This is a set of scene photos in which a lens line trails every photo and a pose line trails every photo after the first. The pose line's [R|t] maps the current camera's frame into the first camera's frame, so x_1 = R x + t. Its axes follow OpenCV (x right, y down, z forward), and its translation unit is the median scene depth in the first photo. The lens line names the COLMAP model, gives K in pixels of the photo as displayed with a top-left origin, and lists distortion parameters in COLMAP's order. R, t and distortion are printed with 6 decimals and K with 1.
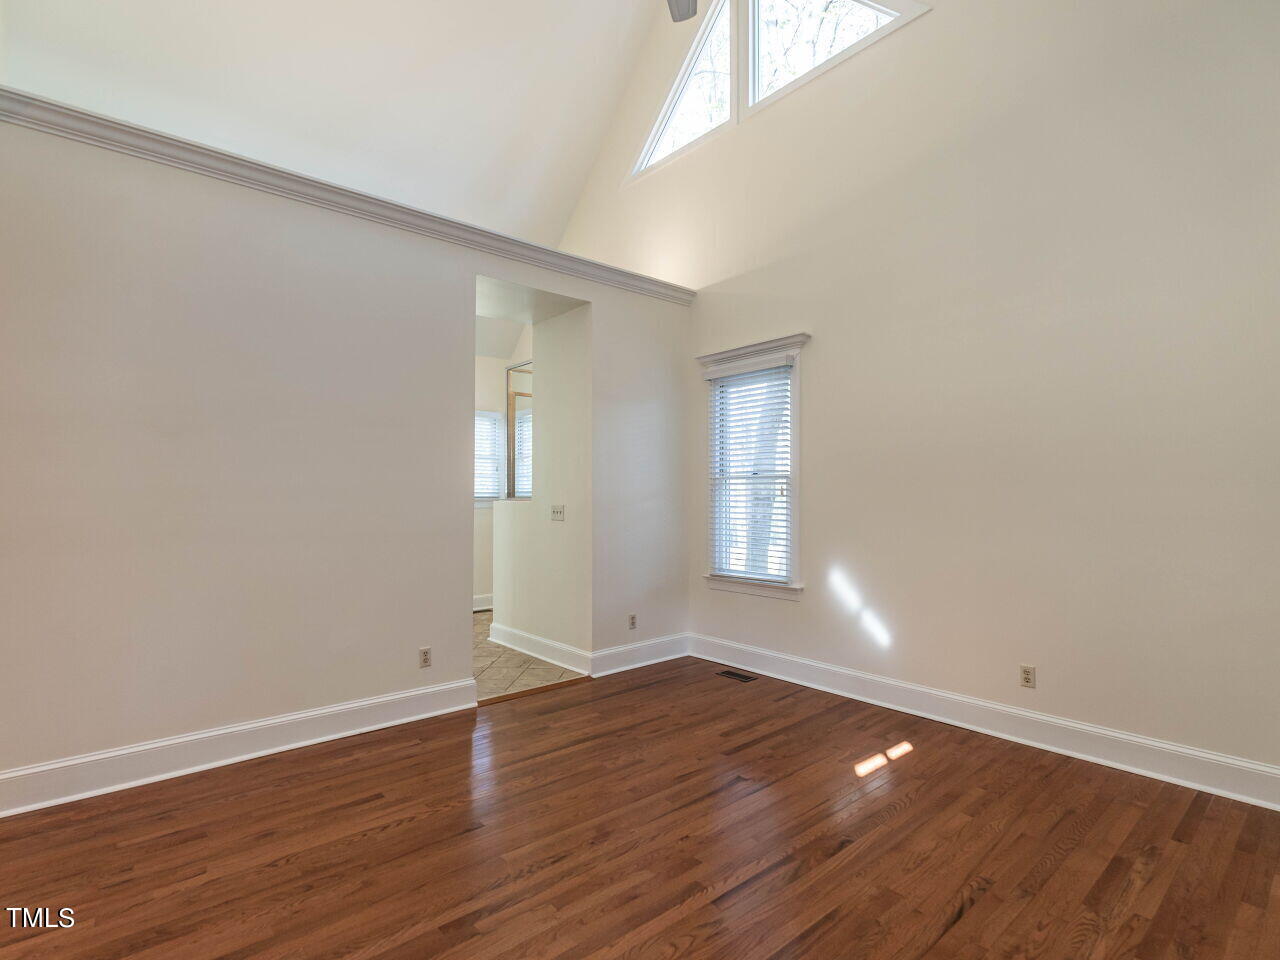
lens RADIAL K [[646.9, 0, 652.5], [0, 646.9, 478.2], [0, 0, 1]] dist [0.001441, -0.000310]
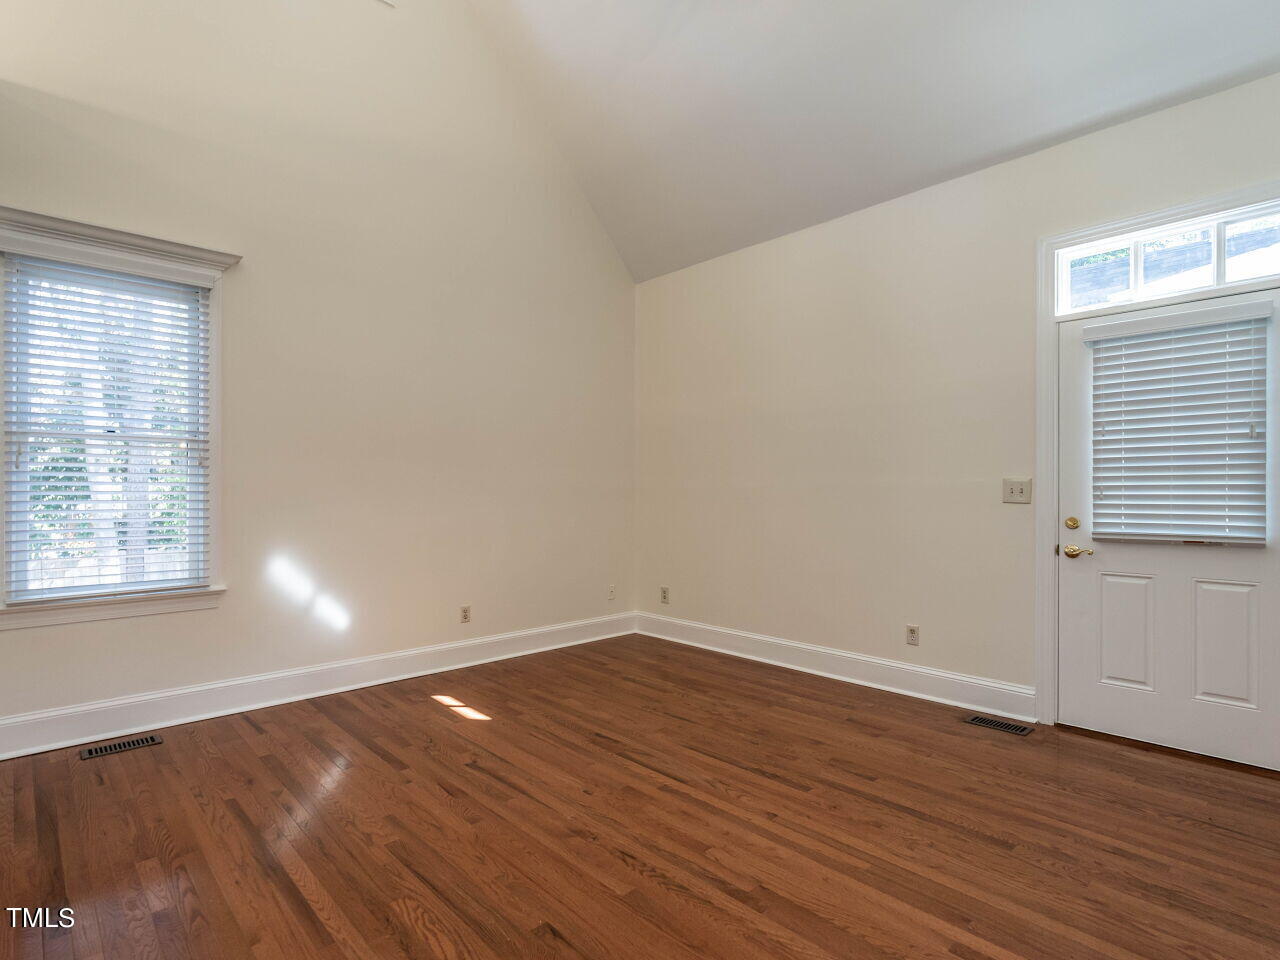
lens RADIAL K [[646.9, 0, 652.5], [0, 646.9, 478.2], [0, 0, 1]] dist [0.001441, -0.000310]
pose [[-0.046279, 0.022396, 0.998677, -0.717547], [-0.026258, 0.999376, -0.023629, 0.058187], [-0.998583, -0.027316, -0.045662, 0.693297]]
